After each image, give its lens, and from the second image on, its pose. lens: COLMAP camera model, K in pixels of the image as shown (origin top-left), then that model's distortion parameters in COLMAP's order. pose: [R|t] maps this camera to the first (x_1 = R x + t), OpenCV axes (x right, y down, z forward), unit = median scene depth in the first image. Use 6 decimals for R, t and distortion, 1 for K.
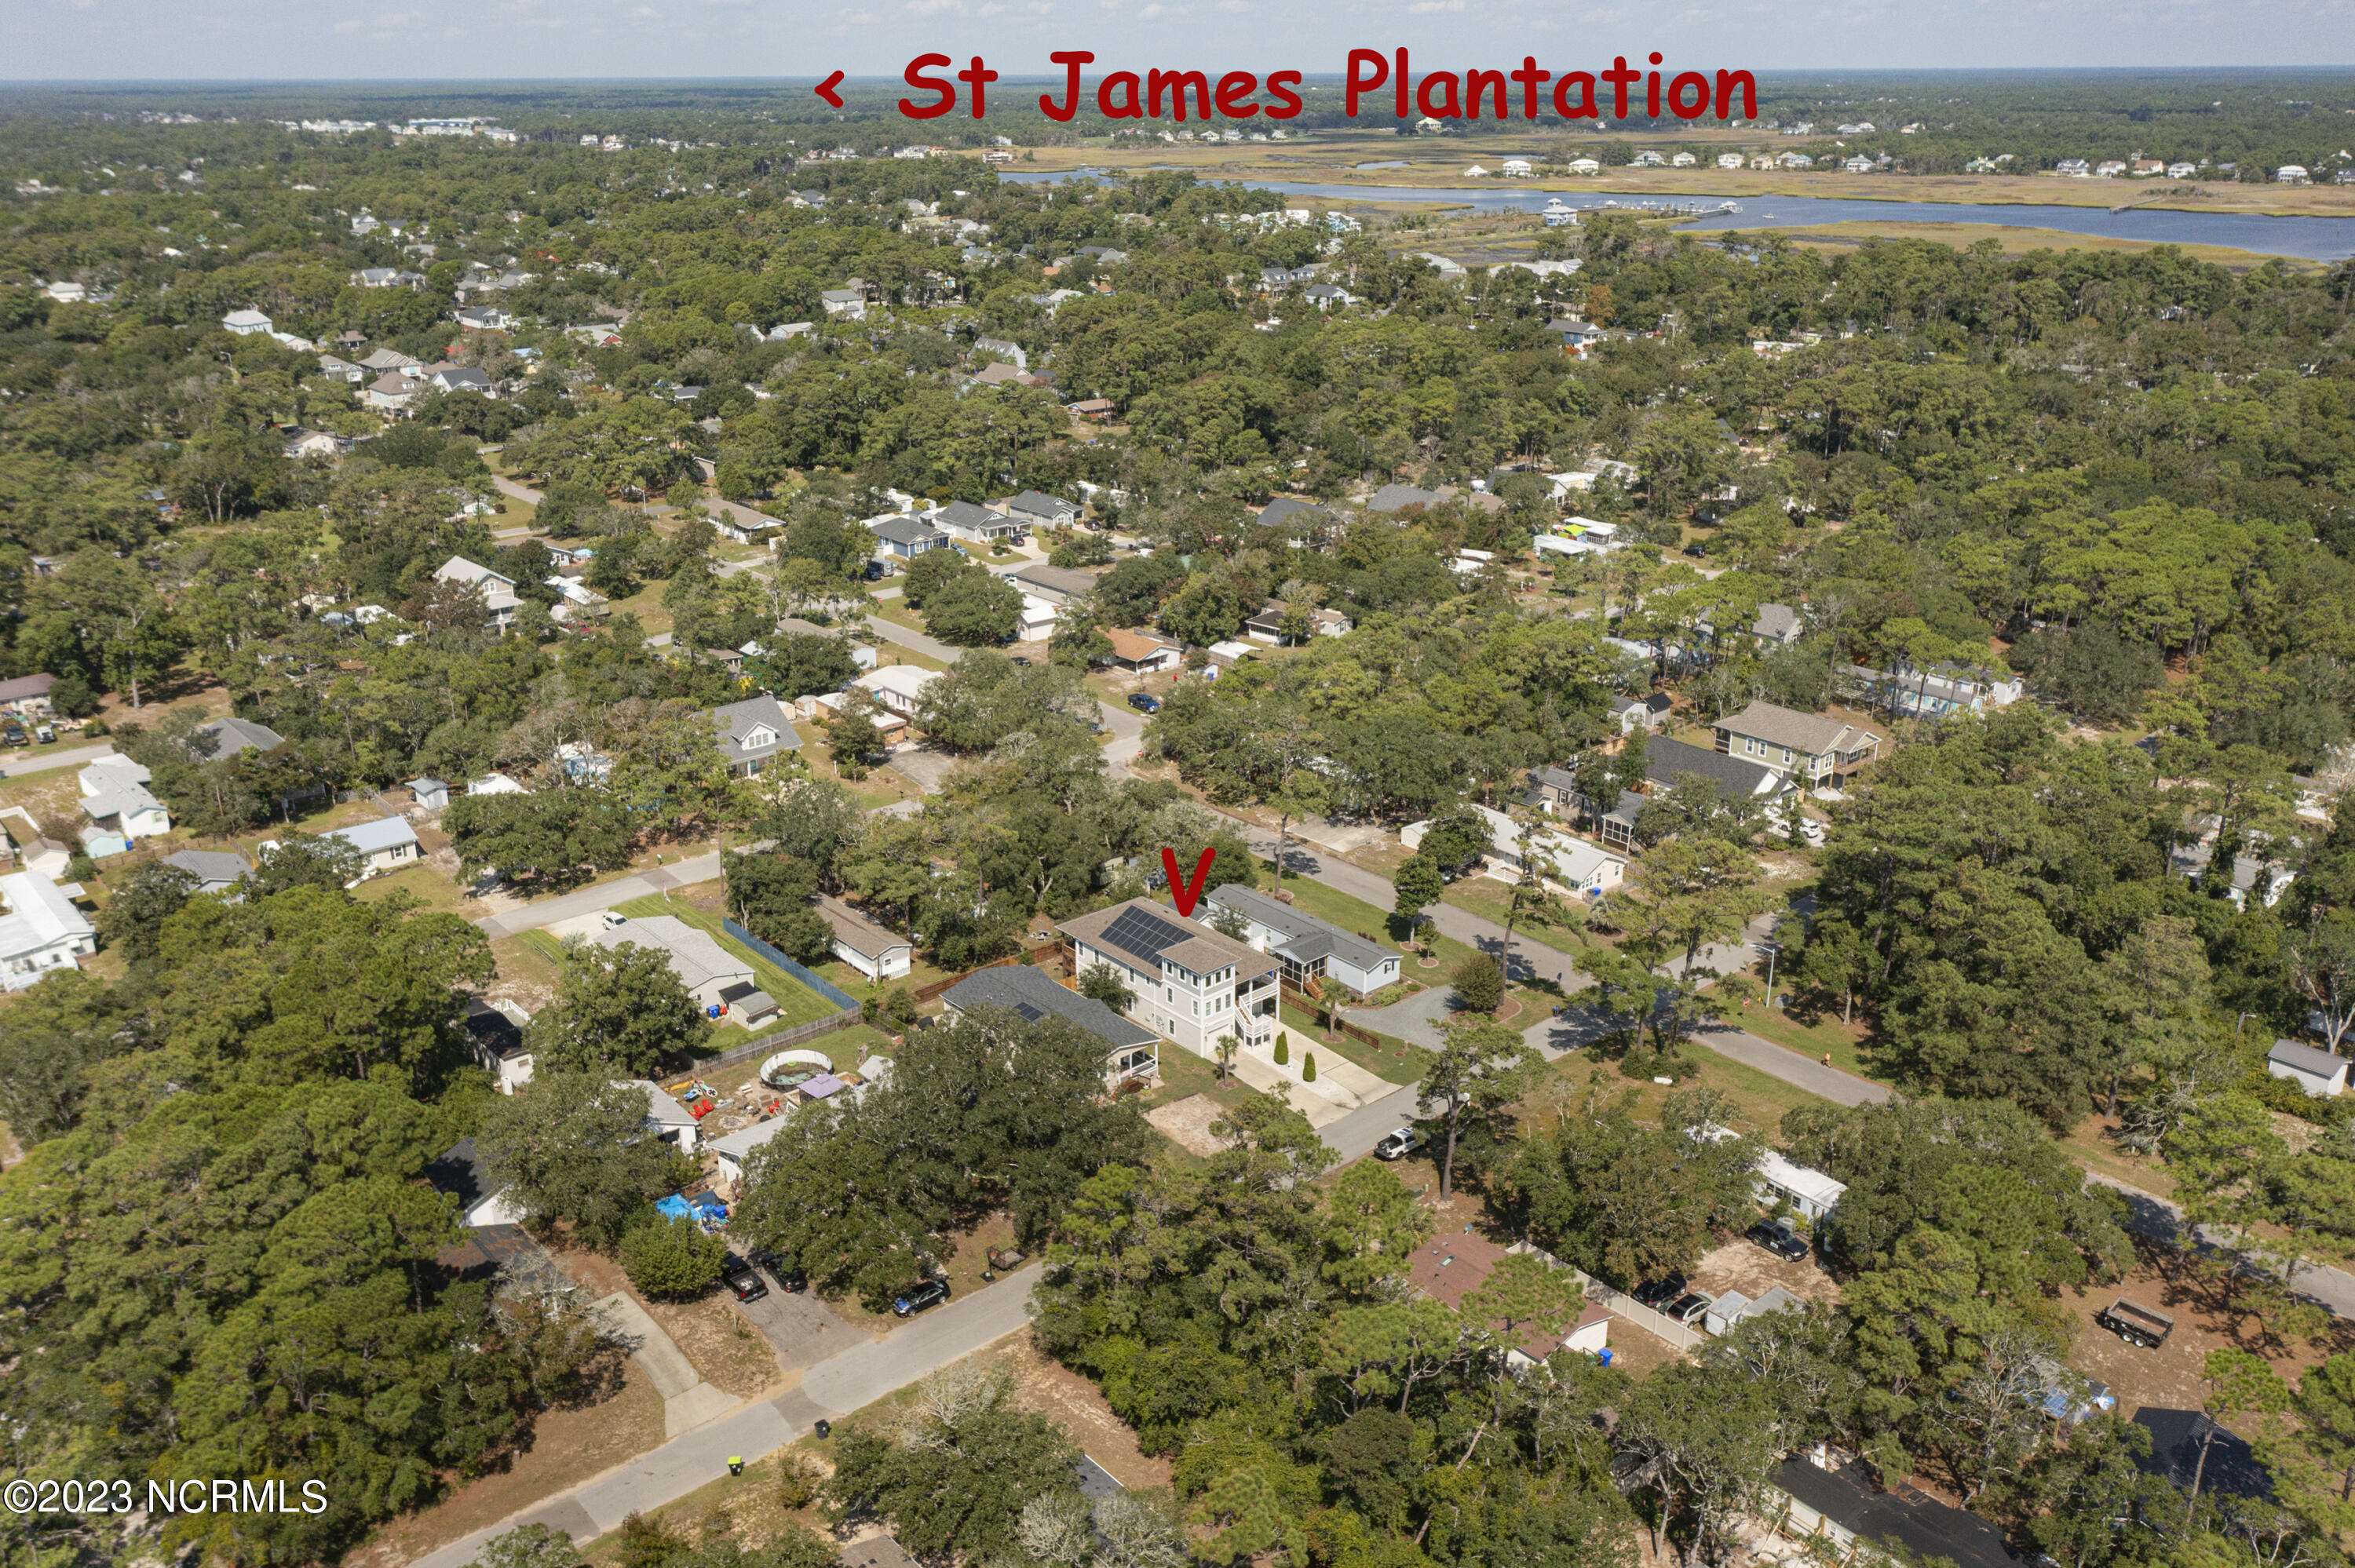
lens RADIAL K [[1909.6, 0, 1177.5], [0, 1909.6, 784.0], [0, 0, 1]] dist [0.005720, 0.012147]
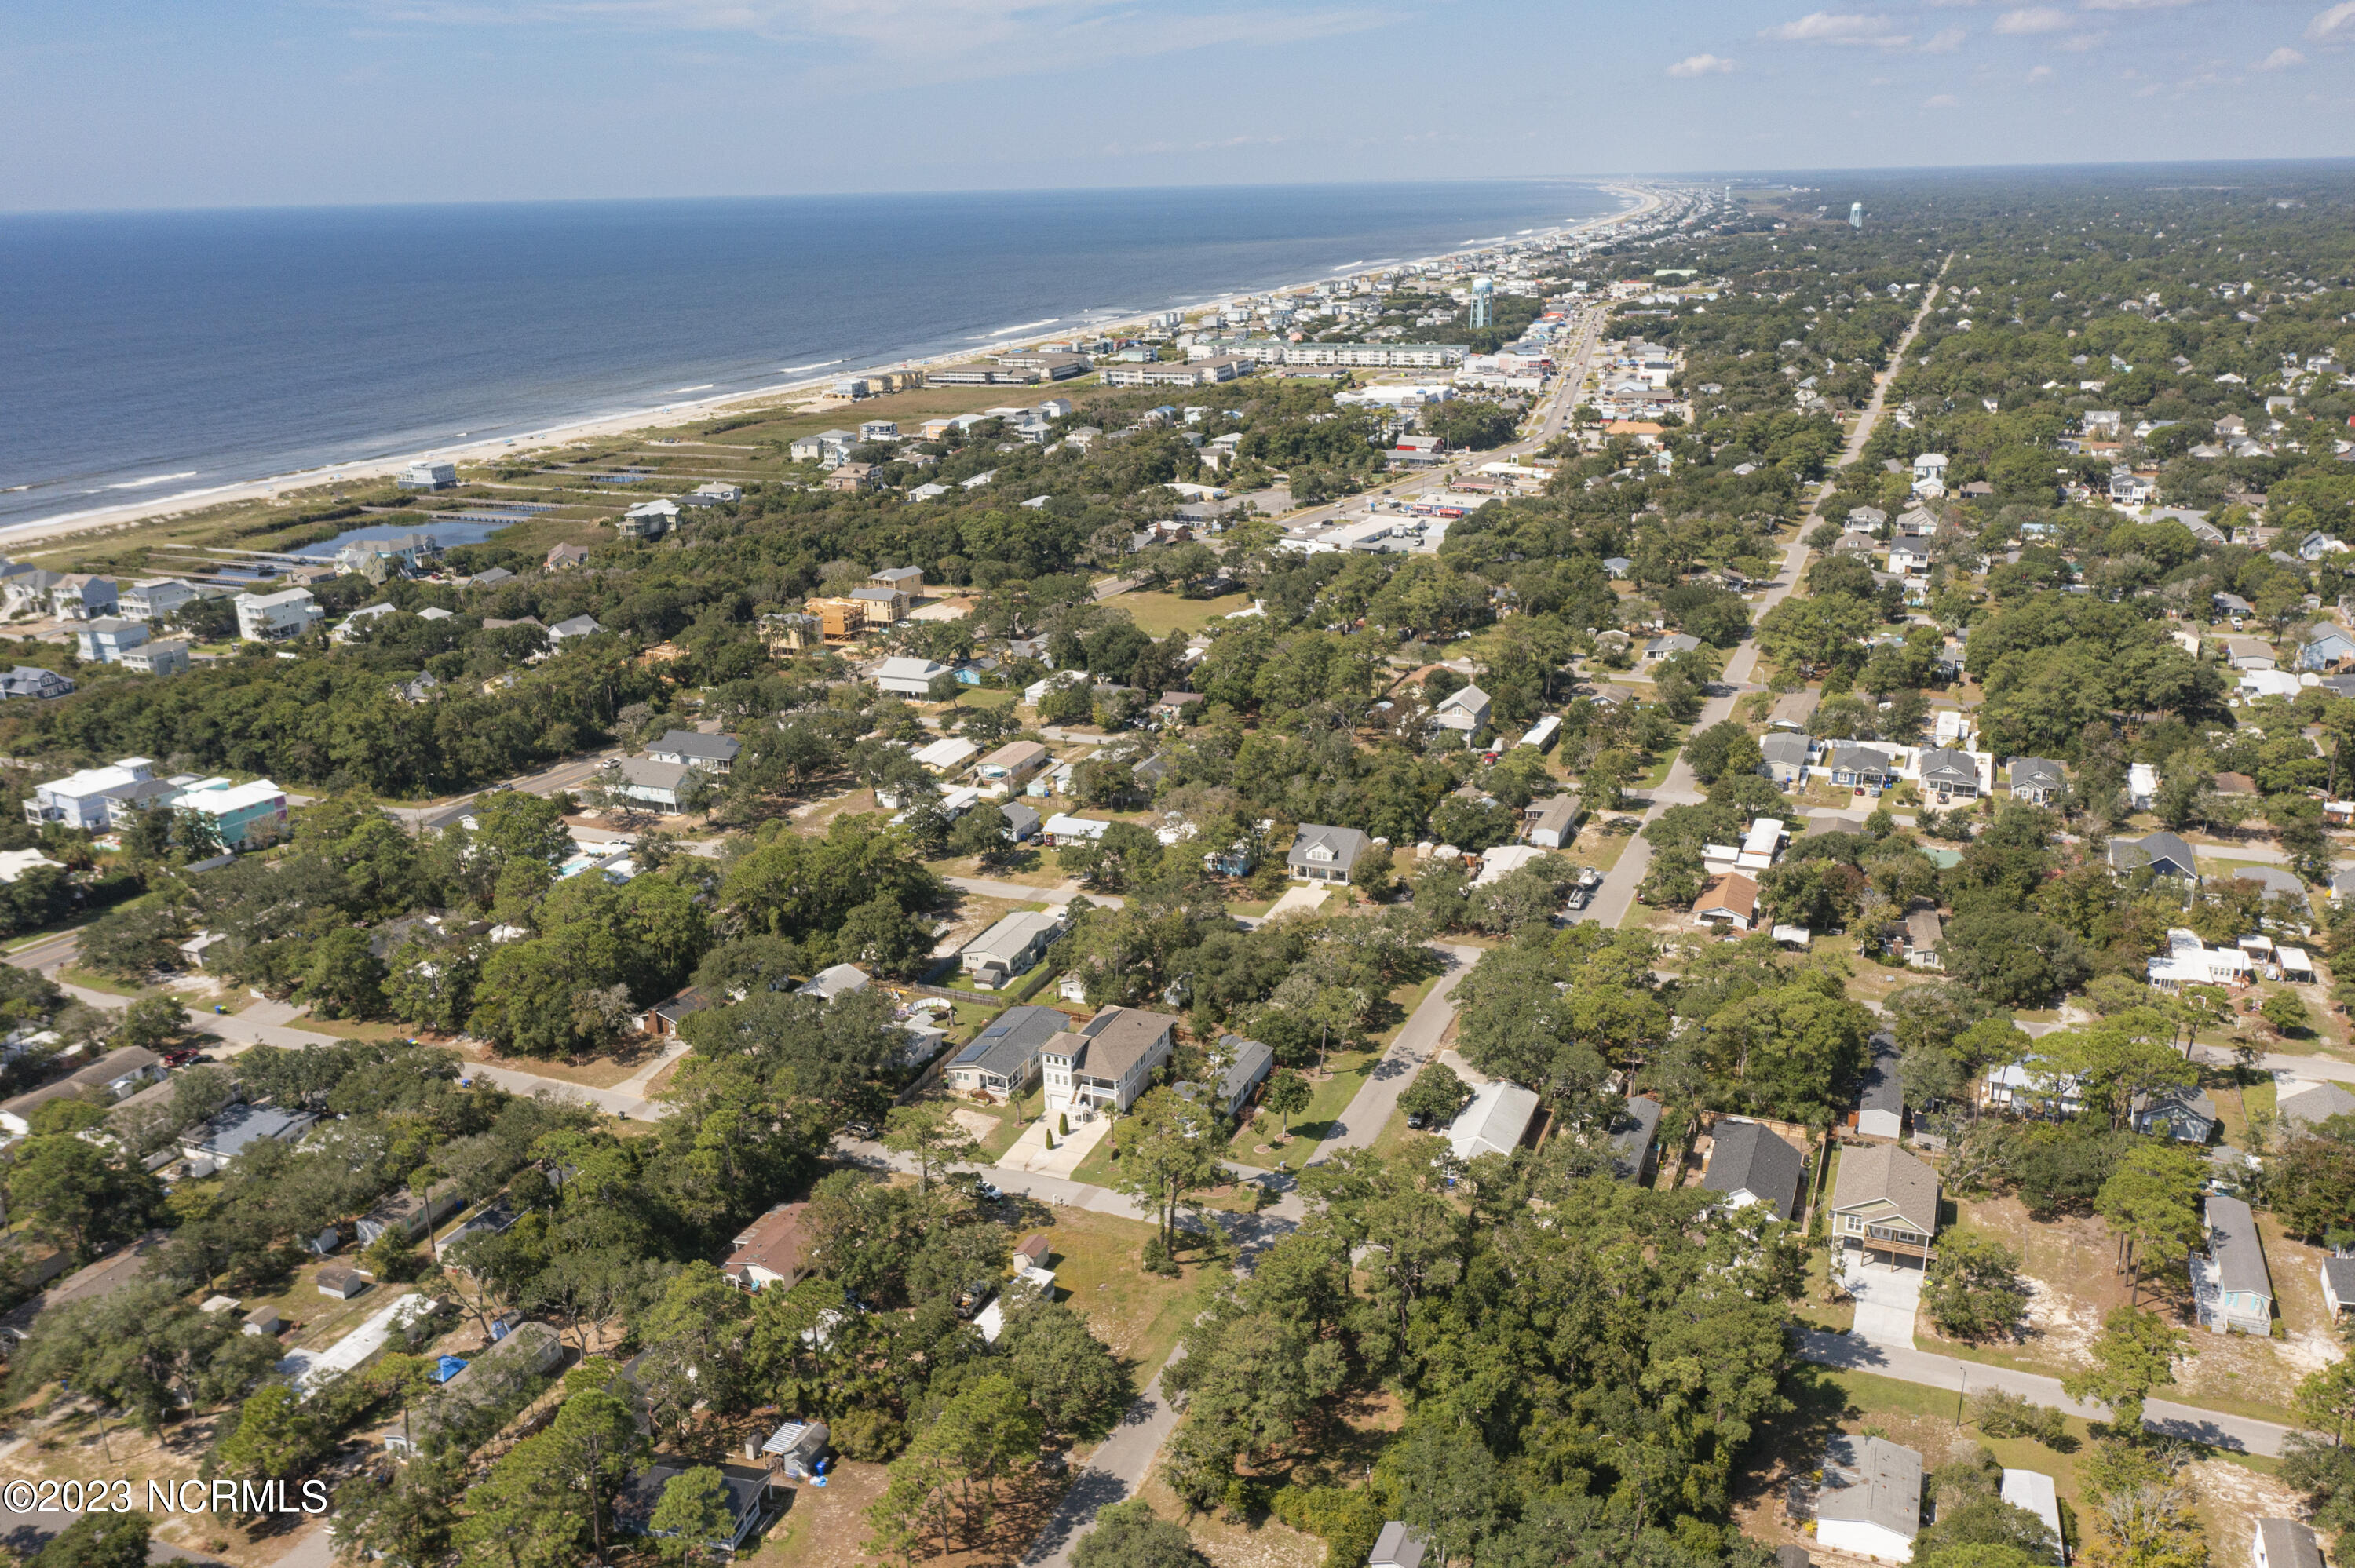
lens RADIAL K [[1864.7, 0, 1177.5], [0, 1864.7, 784.0], [0, 0, 1]] dist [0.001153, 0.009130]
pose [[0.450902, 0.269715, -0.850848, 0.756216], [-0.293623, 0.945019, 0.143963, -0.205308], [0.842896, 0.184916, 0.505305, 0.196595]]
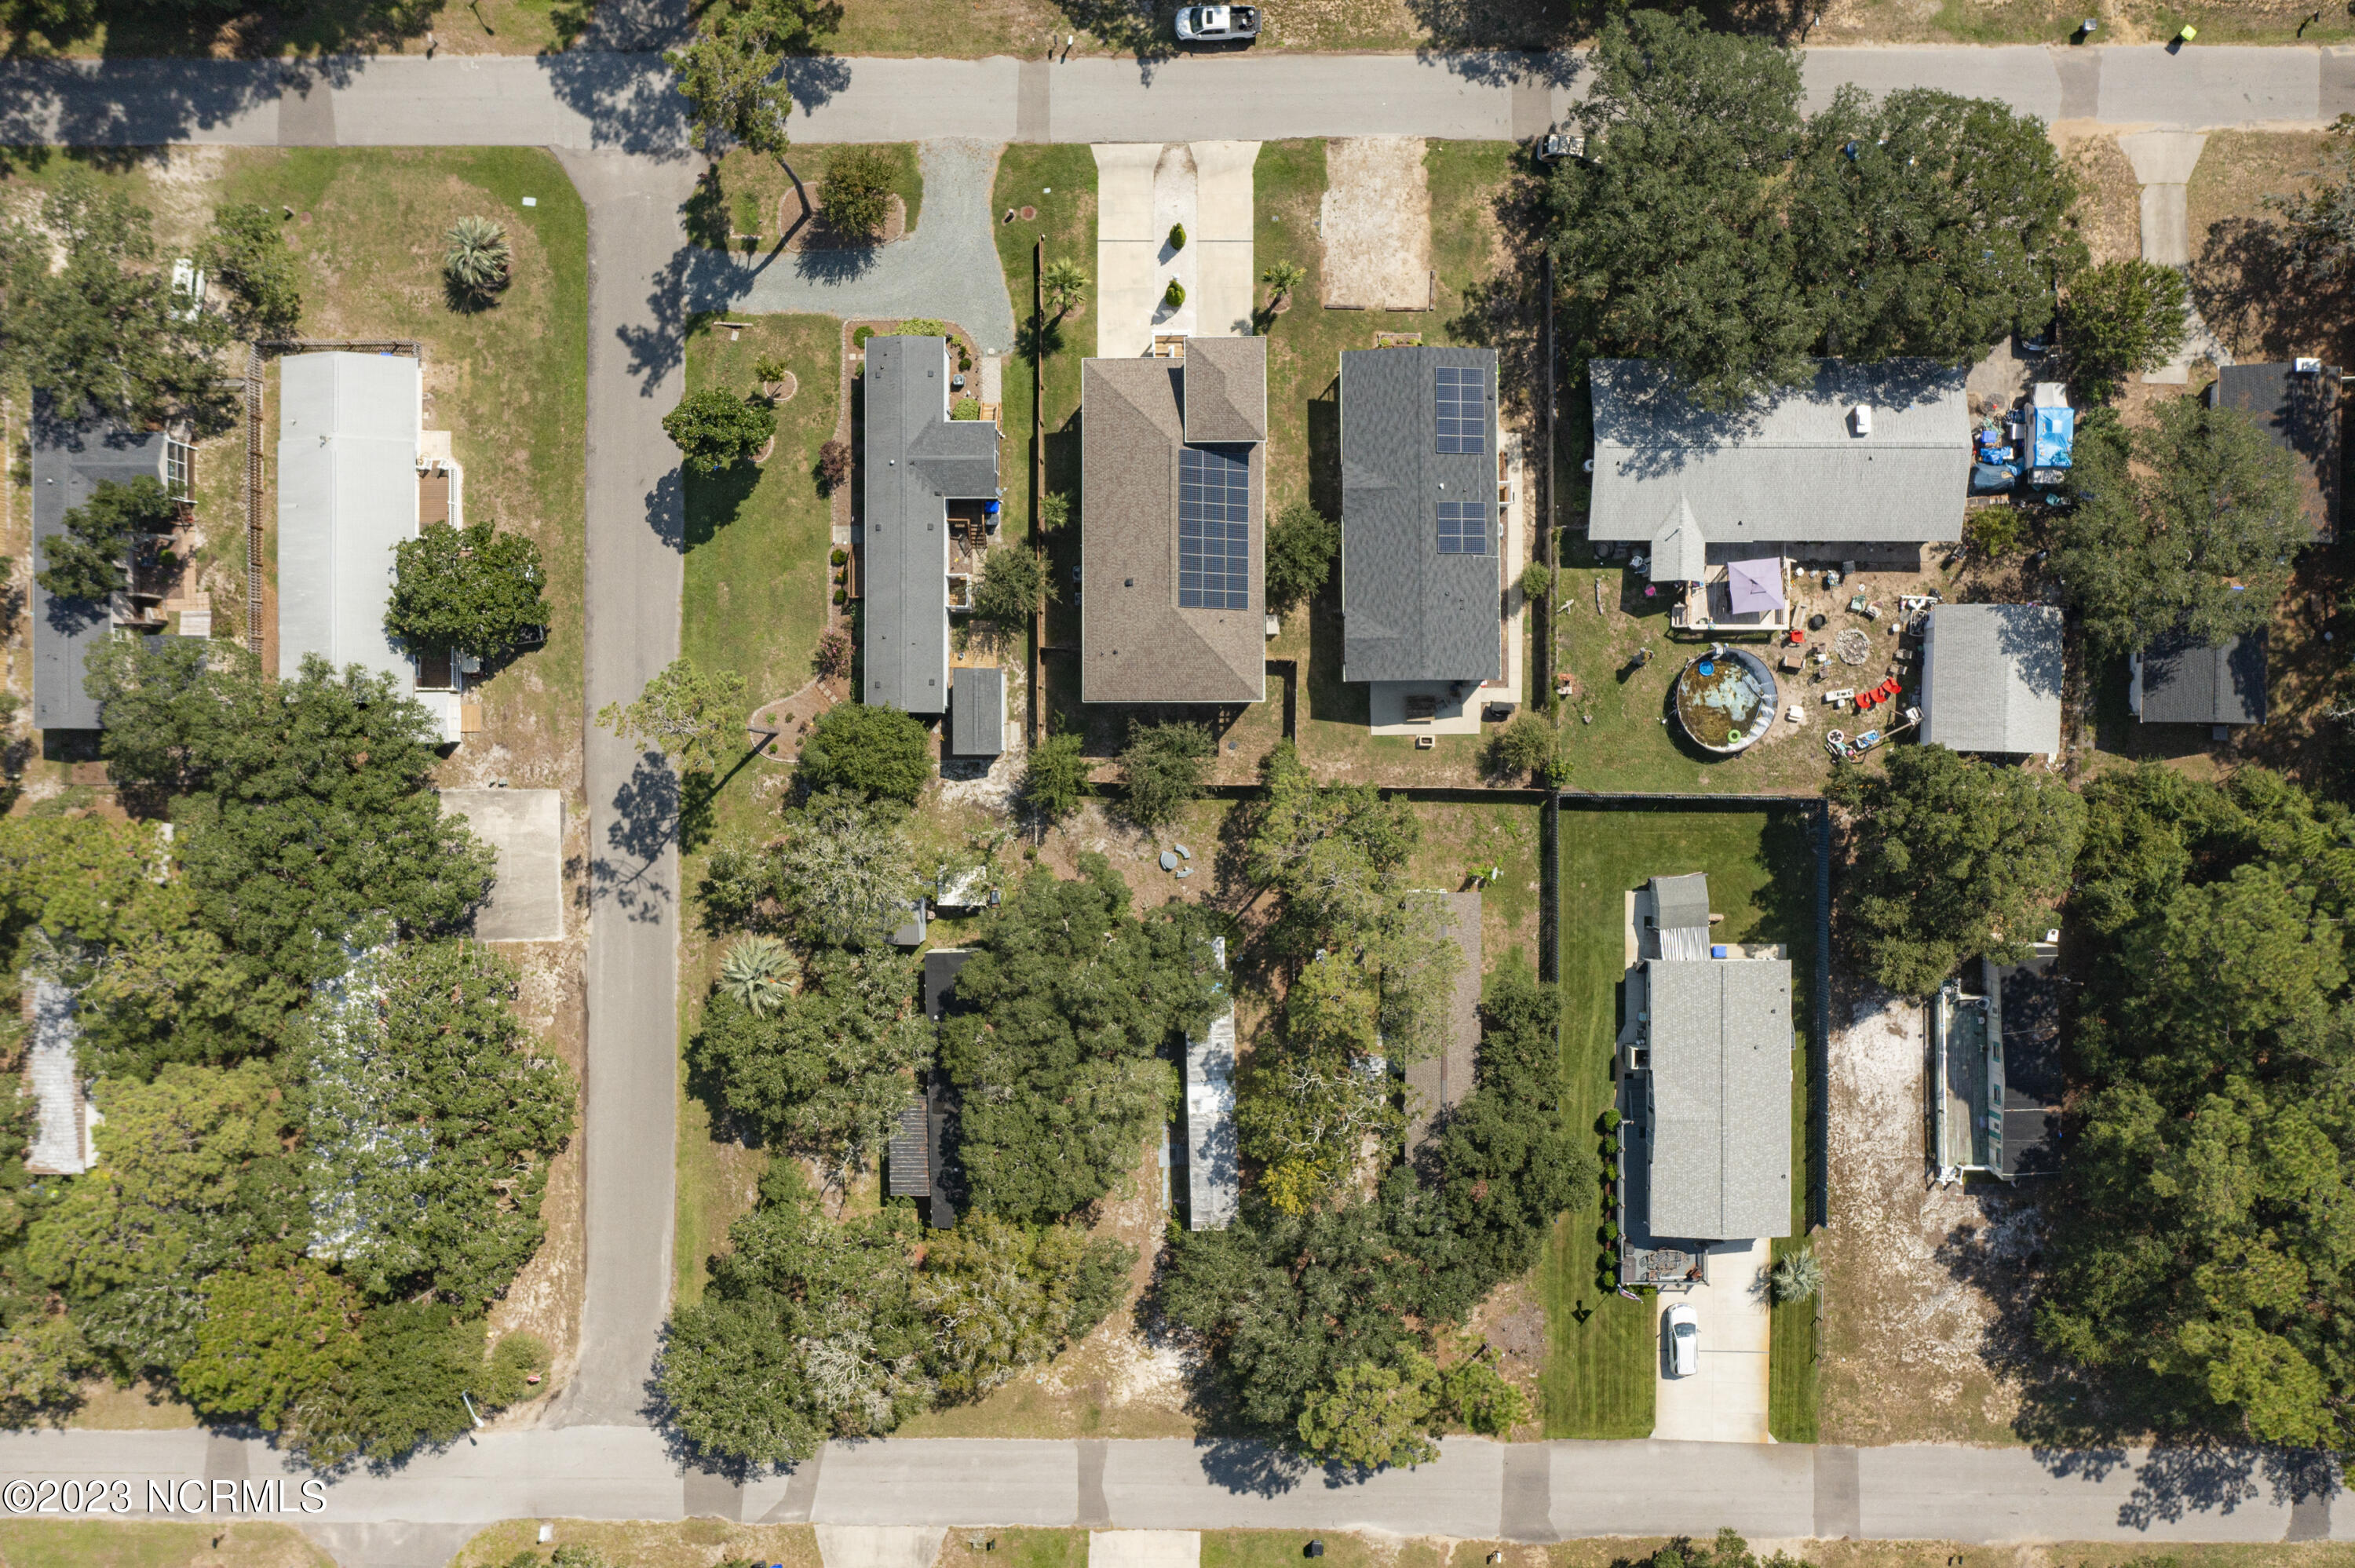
lens RADIAL K [[1820.5, 0, 1174.5], [0, 1820.5, 700.1], [0, 0, 1]] dist [0.004873, 0.003188]
pose [[-0.759032, -0.650870, 0.015471, -0.032396], [0.251279, -0.270949, 0.929218, -0.324417], [-0.600608, 0.709194, 0.369208, 0.533759]]
